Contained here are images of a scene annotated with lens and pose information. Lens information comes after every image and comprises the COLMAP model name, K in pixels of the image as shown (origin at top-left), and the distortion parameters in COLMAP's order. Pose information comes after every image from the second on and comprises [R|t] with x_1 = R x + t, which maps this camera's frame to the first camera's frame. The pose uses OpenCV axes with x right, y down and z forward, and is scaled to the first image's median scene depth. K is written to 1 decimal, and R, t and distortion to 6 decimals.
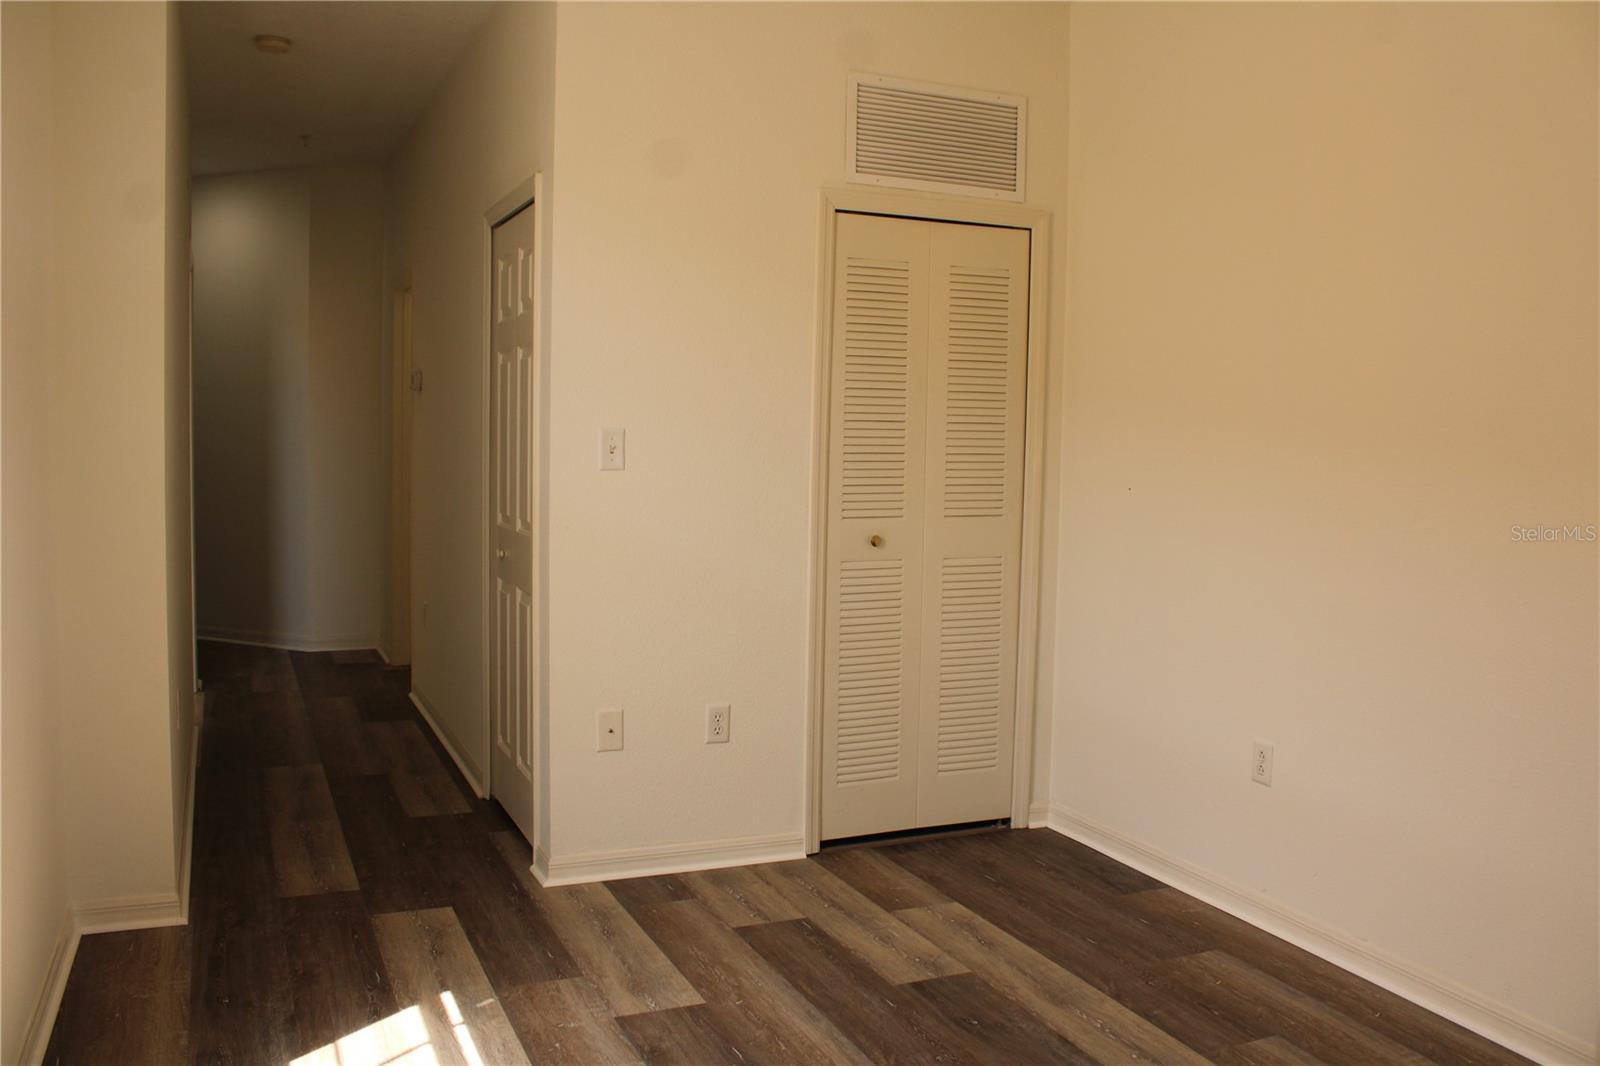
lens RADIAL K [[1345.0, 0, 808.1], [0, 1345.0, 523.3], [0, 0, 1]] dist [-0.165828, 0.148984]
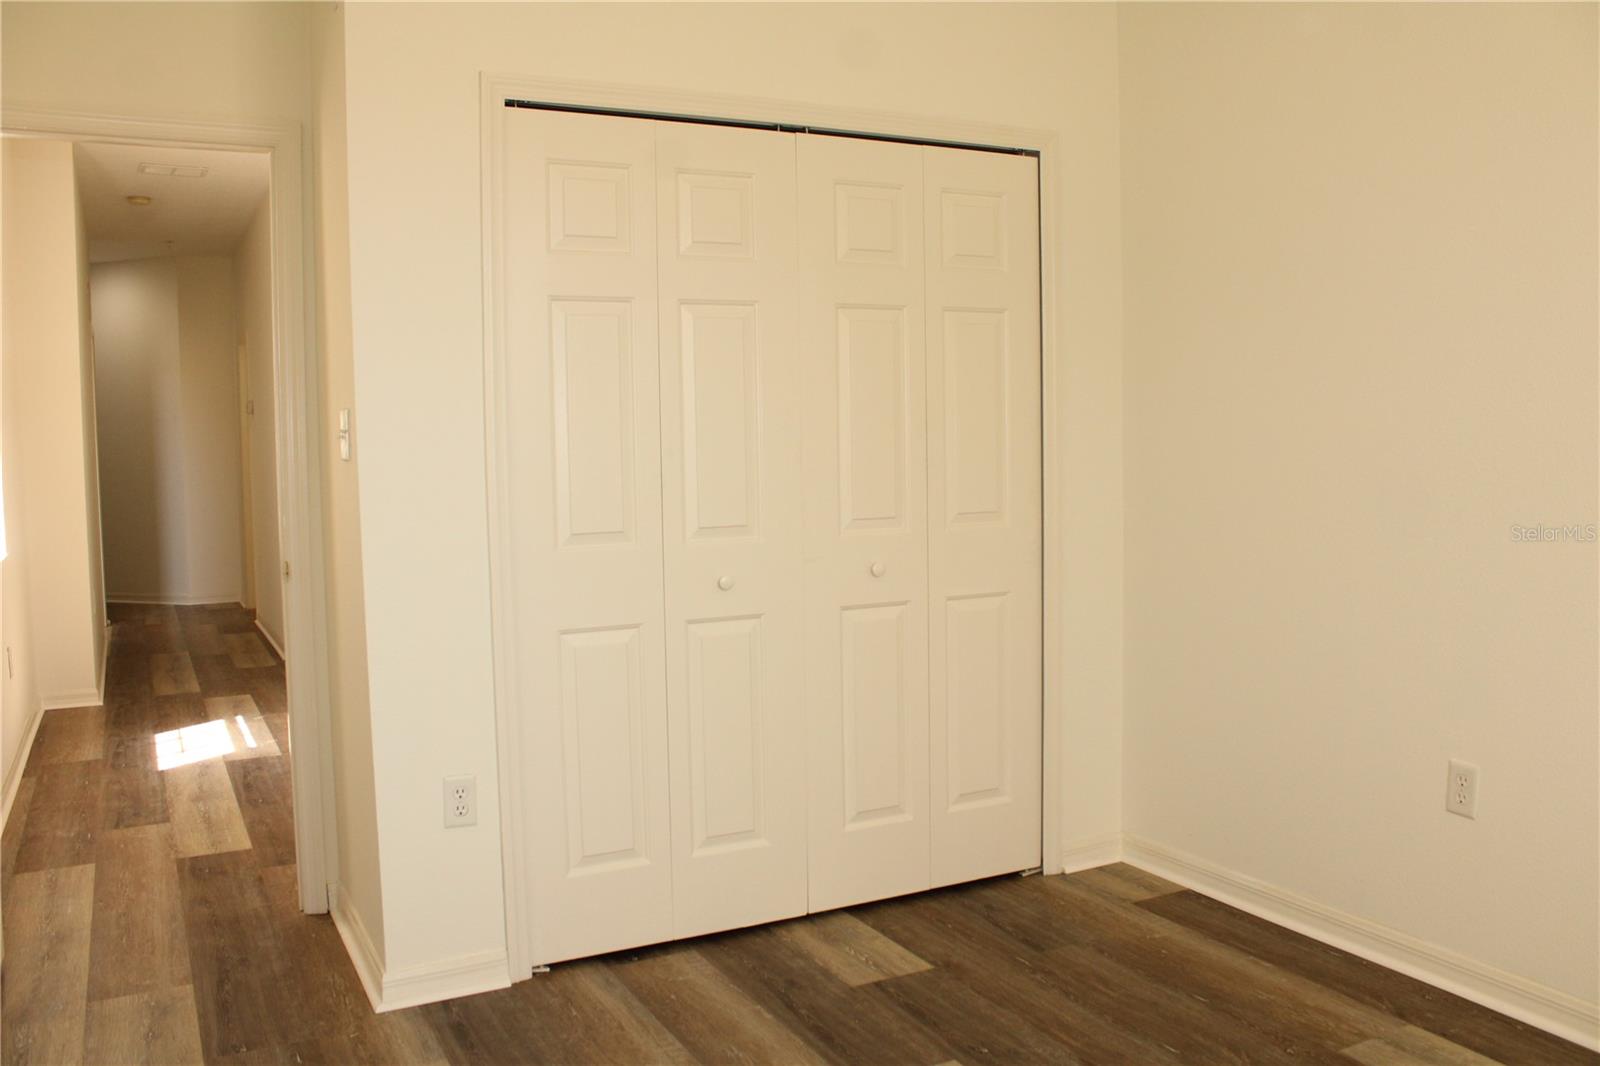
lens RADIAL K [[1400.7, 0, 800.0], [0, 1400.7, 533.0], [0, 0, 1]] dist [-0.170793, 0.170126]
pose [[0.998640, -0.036744, 0.036991, 0.308569], [0.036937, 0.999307, -0.004543, 0.078088], [-0.036798, 0.005903, 0.999305, -0.660966]]
